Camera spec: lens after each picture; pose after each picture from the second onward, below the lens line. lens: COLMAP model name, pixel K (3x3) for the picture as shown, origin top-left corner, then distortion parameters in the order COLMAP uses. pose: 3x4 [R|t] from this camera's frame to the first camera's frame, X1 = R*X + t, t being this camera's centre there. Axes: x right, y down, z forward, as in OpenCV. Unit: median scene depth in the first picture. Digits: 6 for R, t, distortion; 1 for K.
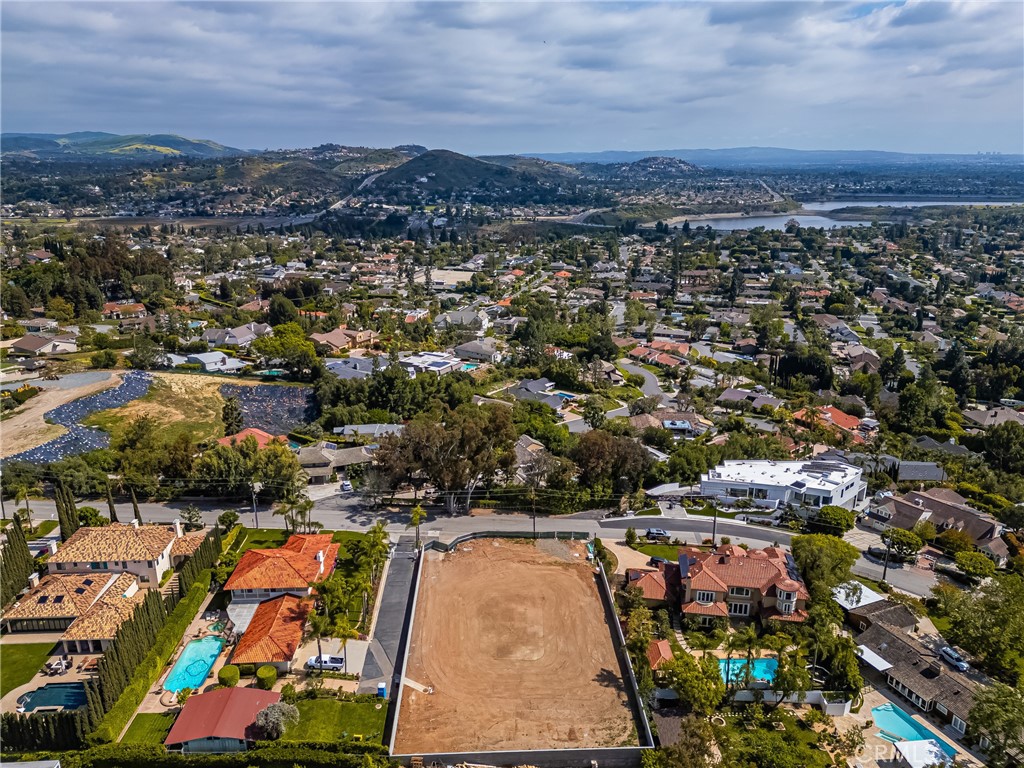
lens RADIAL K [[728.4, 0, 509.8], [0, 728.4, 381.7], [0, 0, 1]] dist [0.078475, -0.066219]
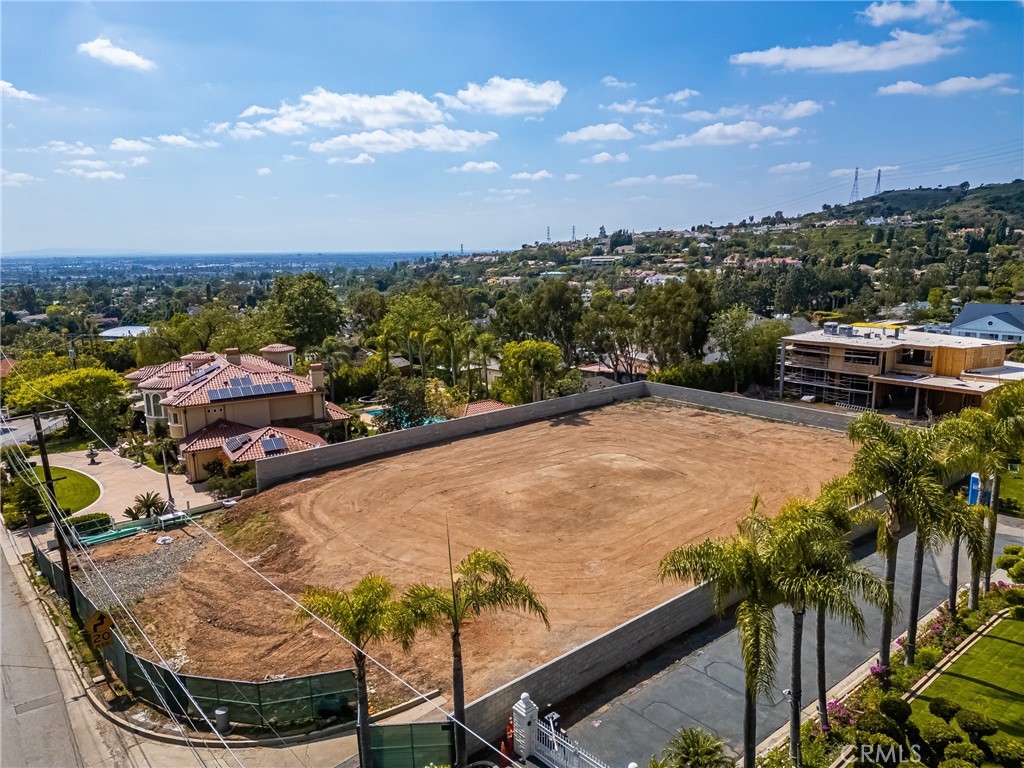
lens RADIAL K [[714.3, 0, 510.0], [0, 714.3, 383.3], [0, 0, 1]] dist [0.080461, -0.070130]
pose [[-0.617210, -0.136515, 0.774865, -0.203021], [0.253690, 0.897705, 0.360231, 0.085272], [-0.744778, 0.418914, -0.519440, 0.873230]]
